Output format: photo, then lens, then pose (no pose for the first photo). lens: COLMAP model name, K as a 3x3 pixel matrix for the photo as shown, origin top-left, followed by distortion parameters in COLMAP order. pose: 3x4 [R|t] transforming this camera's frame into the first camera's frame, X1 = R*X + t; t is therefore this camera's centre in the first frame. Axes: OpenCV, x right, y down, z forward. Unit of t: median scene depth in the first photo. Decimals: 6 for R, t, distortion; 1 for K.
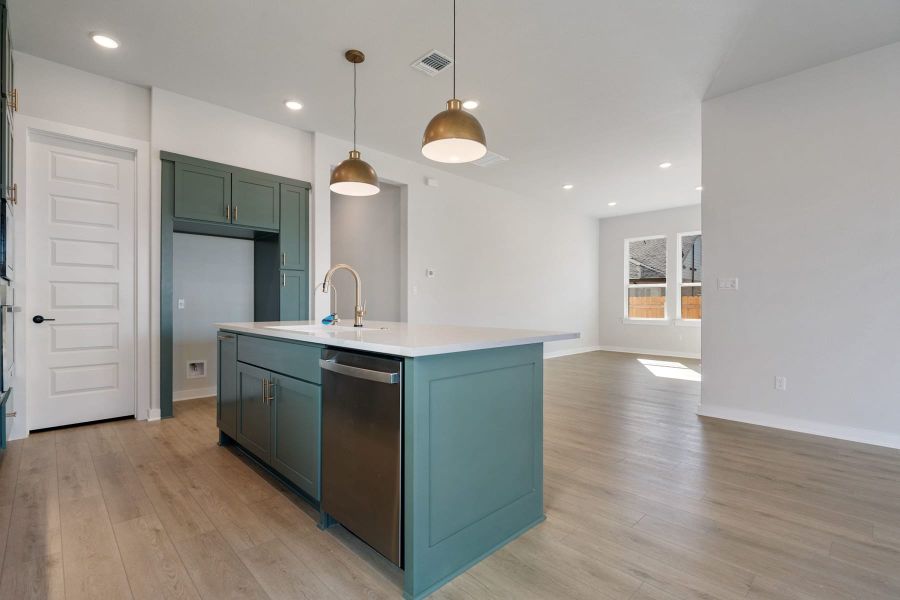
lens RADIAL K [[412.8, 0, 447.0], [0, 412.8, 303.5], [0, 0, 1]] dist [0.002187, -0.005570]
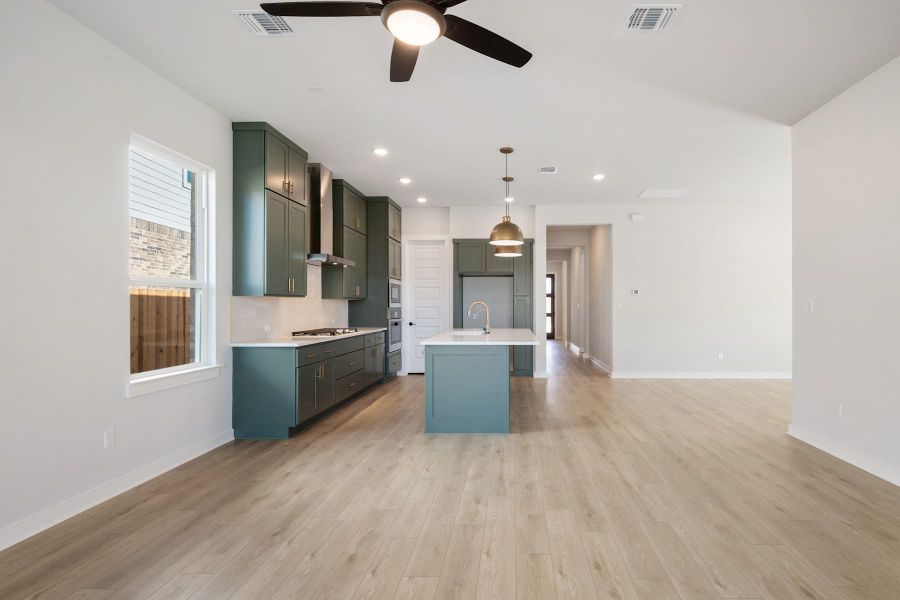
lens RADIAL K [[433.7, 0, 503.9], [0, 433.7, 301.9], [0, 0, 1]] dist [-0.000925, -0.000941]
pose [[0.701644, -0.009388, -0.712466, 0.948030], [0.002377, 0.999938, -0.010836, -0.050169], [0.712524, 0.005910, 0.701623, -0.267204]]
